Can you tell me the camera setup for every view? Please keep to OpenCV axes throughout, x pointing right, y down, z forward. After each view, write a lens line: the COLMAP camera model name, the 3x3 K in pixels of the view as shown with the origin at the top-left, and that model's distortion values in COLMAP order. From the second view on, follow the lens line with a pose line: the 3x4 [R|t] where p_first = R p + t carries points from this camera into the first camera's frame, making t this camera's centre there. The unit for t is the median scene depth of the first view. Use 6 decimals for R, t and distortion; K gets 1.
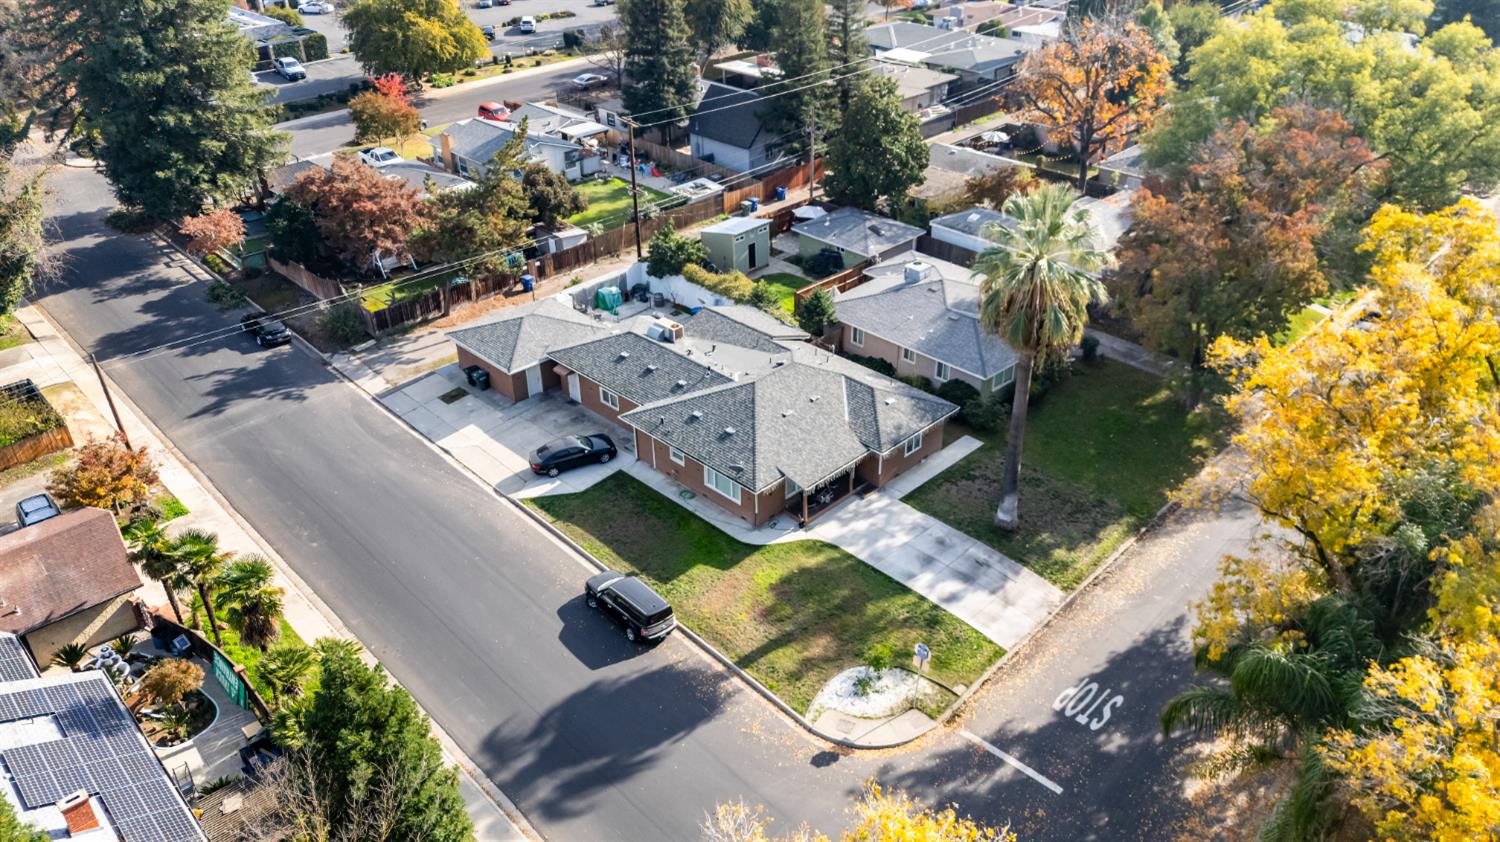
lens RADIAL K [[1117.5, 0, 748.3], [0, 1117.5, 413.0], [0, 0, 1]] dist [0.068988, -0.065054]
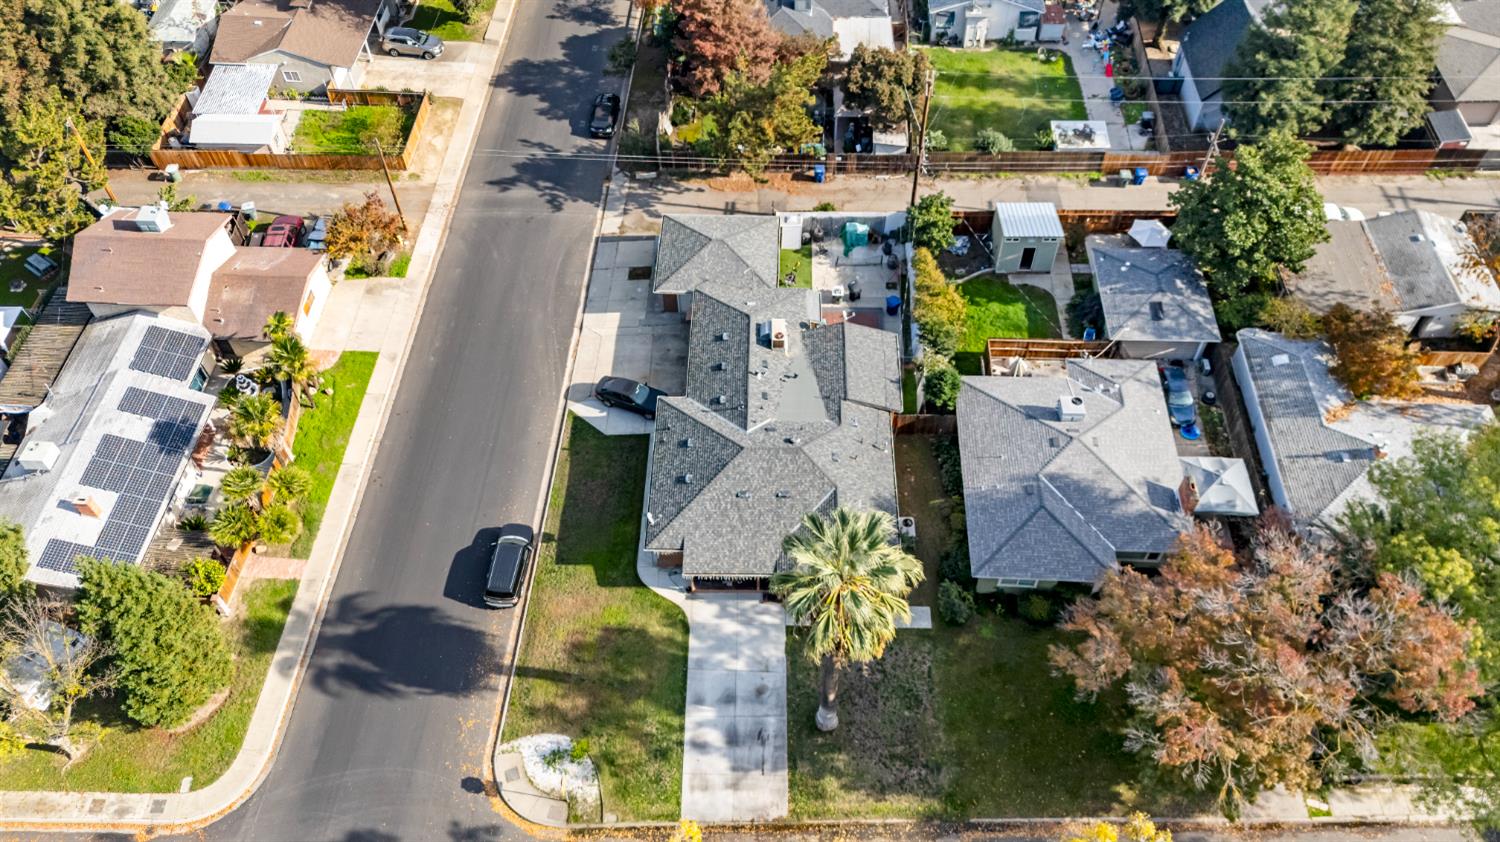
lens RADIAL K [[1117.5, 0, 748.3], [0, 1117.5, 413.0], [0, 0, 1]] dist [0.068988, -0.065054]
pose [[0.693188, 0.570618, -0.440324, 0.382584], [-0.363475, 0.804301, 0.470091, -0.466245], [0.622396, -0.165815, 0.764937, 0.192172]]
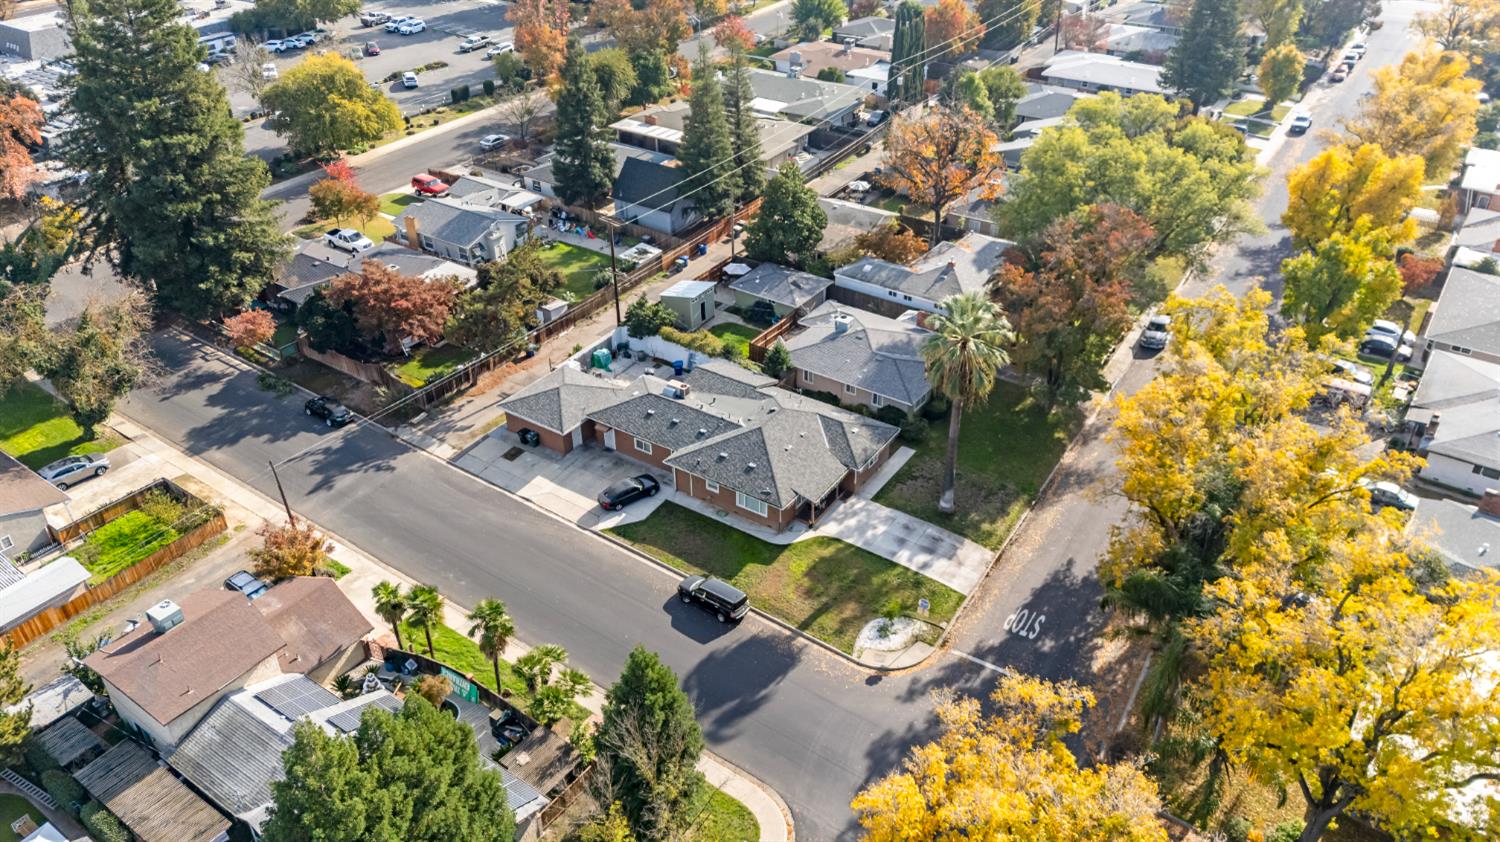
lens RADIAL K [[1117.5, 0, 748.3], [0, 1117.5, 413.0], [0, 0, 1]] dist [0.068988, -0.065054]
pose [[0.980295, -0.099403, 0.170707, -0.212472], [0.093447, 0.994713, 0.042598, -0.091880], [-0.174039, -0.025806, 0.984401, -0.316041]]
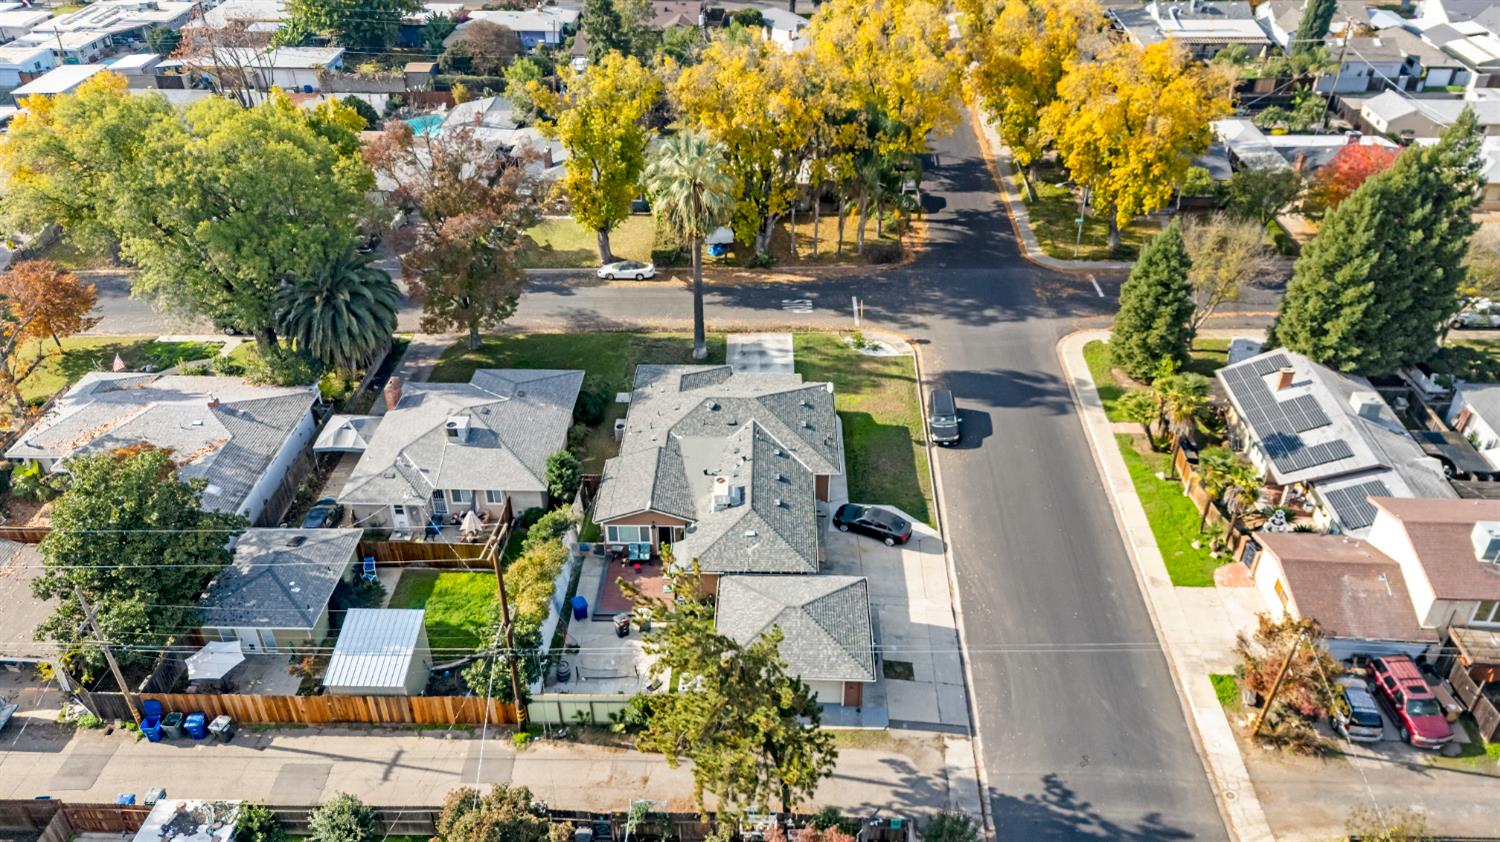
lens RADIAL K [[1117.5, 0, 748.3], [0, 1117.5, 413.0], [0, 0, 1]] dist [0.068988, -0.065054]
pose [[-0.695704, -0.383230, 0.607561, -0.625208], [0.373577, 0.529392, 0.761699, -0.808786], [-0.613544, 0.756887, -0.225134, 1.113915]]
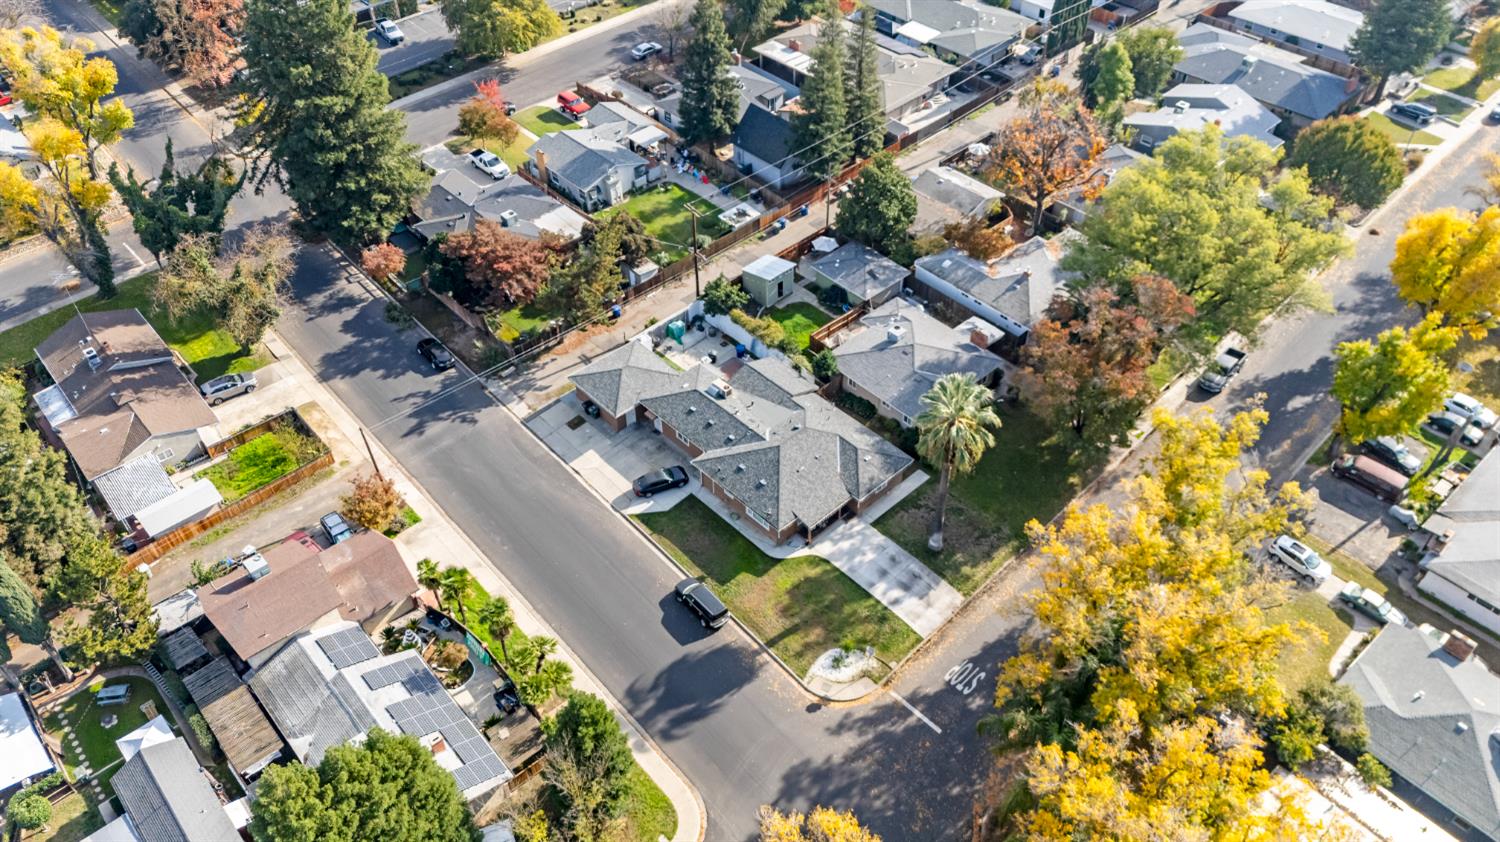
lens RADIAL K [[1117.5, 0, 748.3], [0, 1117.5, 413.0], [0, 0, 1]] dist [0.068988, -0.065054]
pose [[0.999601, 0.021327, -0.018497, -0.008819], [-0.016794, 0.975890, 0.217614, -0.351643], [0.022692, -0.217217, 0.975860, -0.426810]]
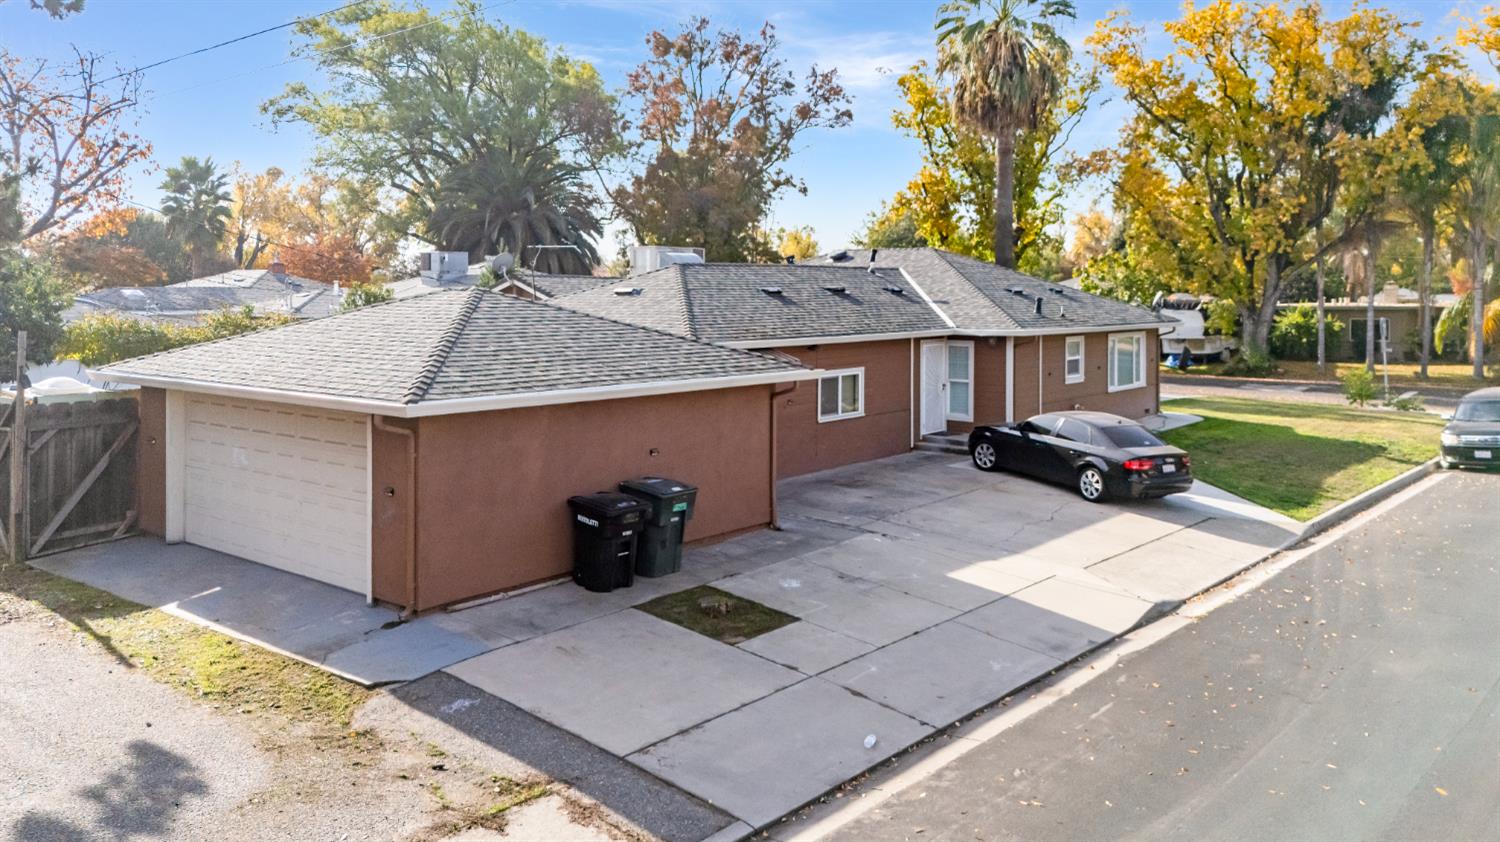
lens RADIAL K [[1125.9, 0, 748.7], [0, 1125.9, 408.7], [0, 0, 1]] dist [0.048766, -0.035557]
pose [[-0.110790, -0.087894, 0.989950, -0.447803], [0.501820, 0.854832, 0.132058, -0.067018], [-0.857847, 0.511408, -0.050600, 0.987354]]
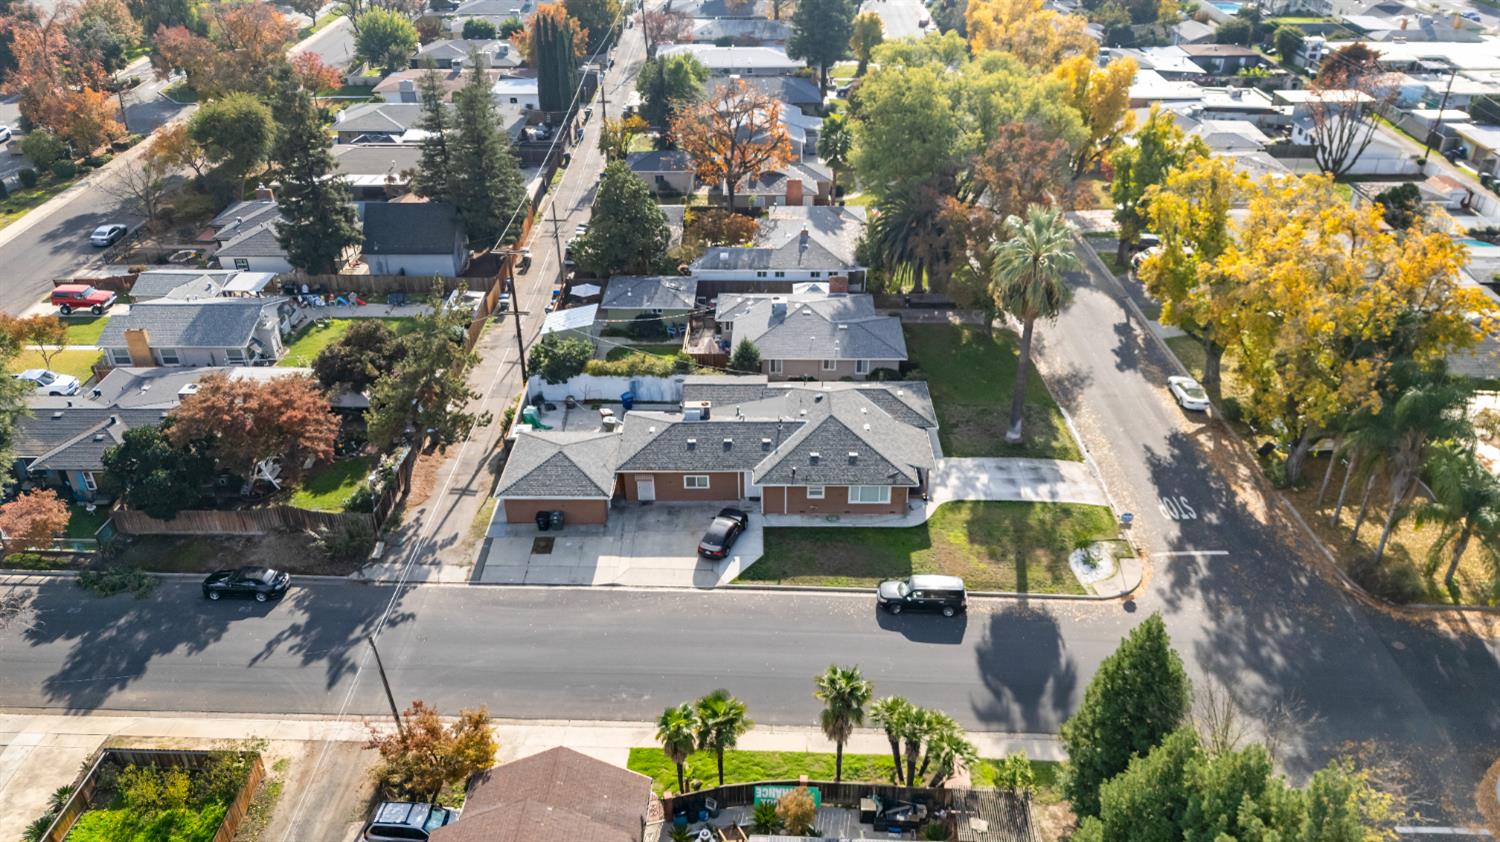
lens RADIAL K [[1117.5, 0, 748.3], [0, 1117.5, 413.0], [0, 0, 1]] dist [0.068988, -0.065054]
pose [[0.711672, -0.348459, 0.609999, -0.711328], [0.354556, 0.927770, 0.116332, -0.180334], [-0.606476, 0.133488, 0.783816, 0.067949]]
